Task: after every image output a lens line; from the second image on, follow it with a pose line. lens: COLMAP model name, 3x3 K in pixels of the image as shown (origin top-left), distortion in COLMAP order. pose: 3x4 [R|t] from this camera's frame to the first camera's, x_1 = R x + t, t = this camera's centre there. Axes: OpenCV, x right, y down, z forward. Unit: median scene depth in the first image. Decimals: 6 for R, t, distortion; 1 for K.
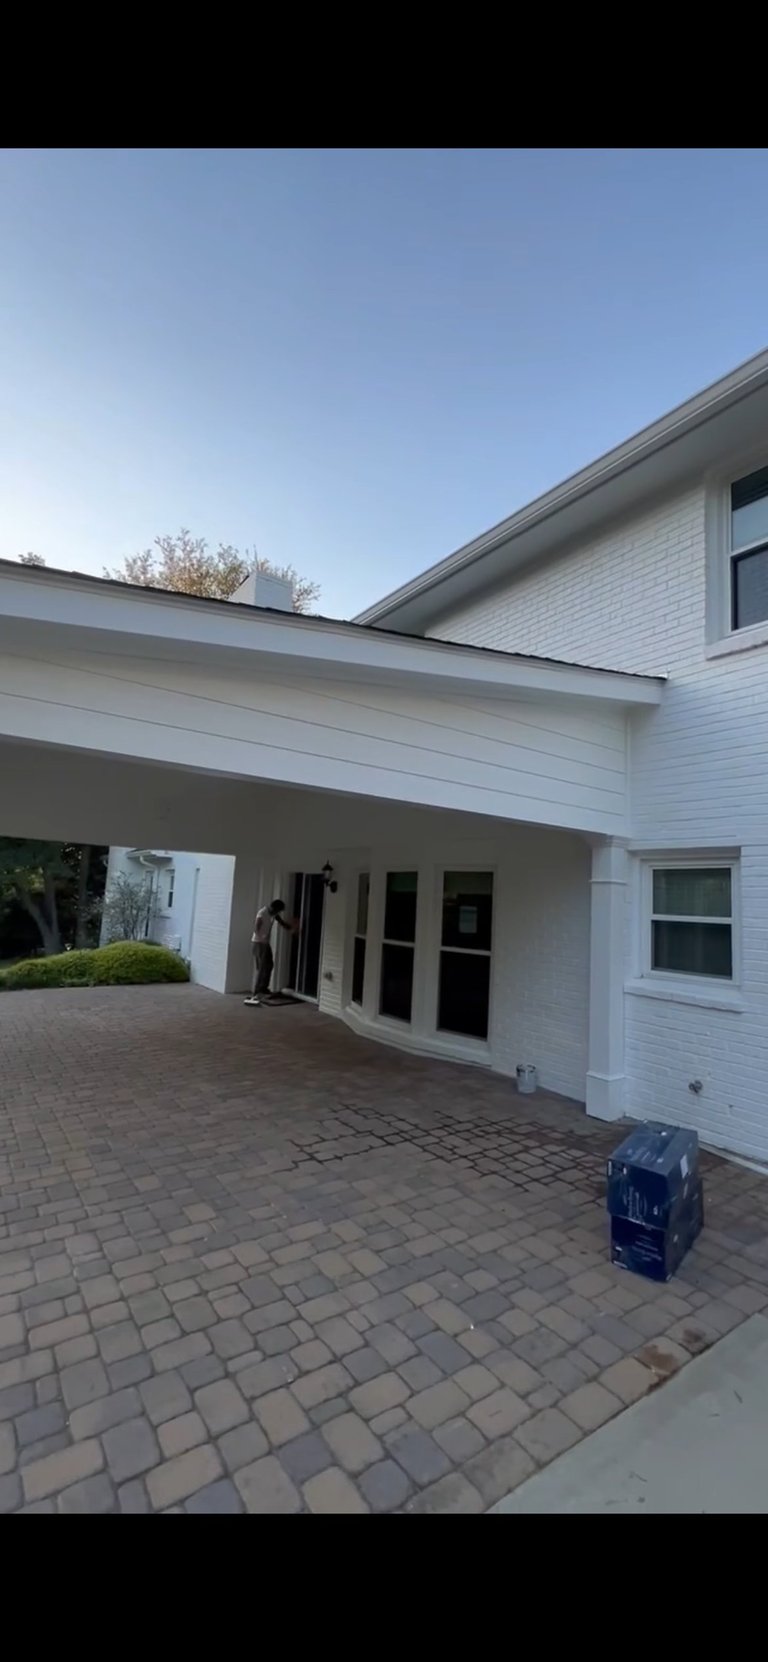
lens RADIAL K [[614.5, 0, 384.0], [0, 614.5, 831.0], [0, 0, 1]] dist [-0.000462, -0.000044]
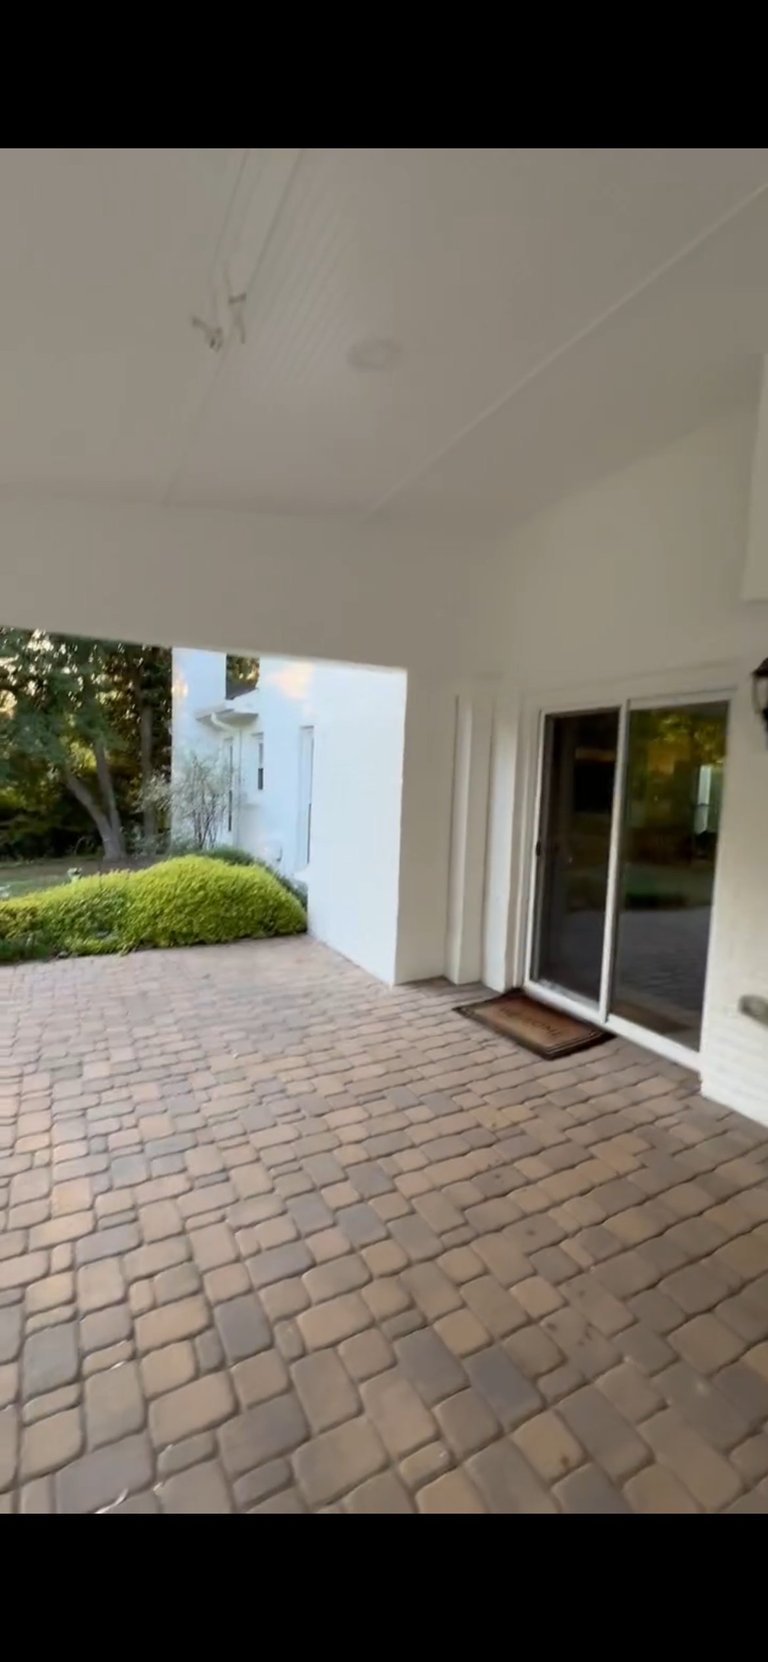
lens RADIAL K [[614.5, 0, 384.0], [0, 614.5, 831.0], [0, 0, 1]] dist [-0.000462, -0.000044]
pose [[0.991566, 0.002017, -0.129584, -0.148821], [0.023401, 0.980658, 0.194326, 0.046500], [0.127469, -0.195720, 0.972340, 0.415883]]
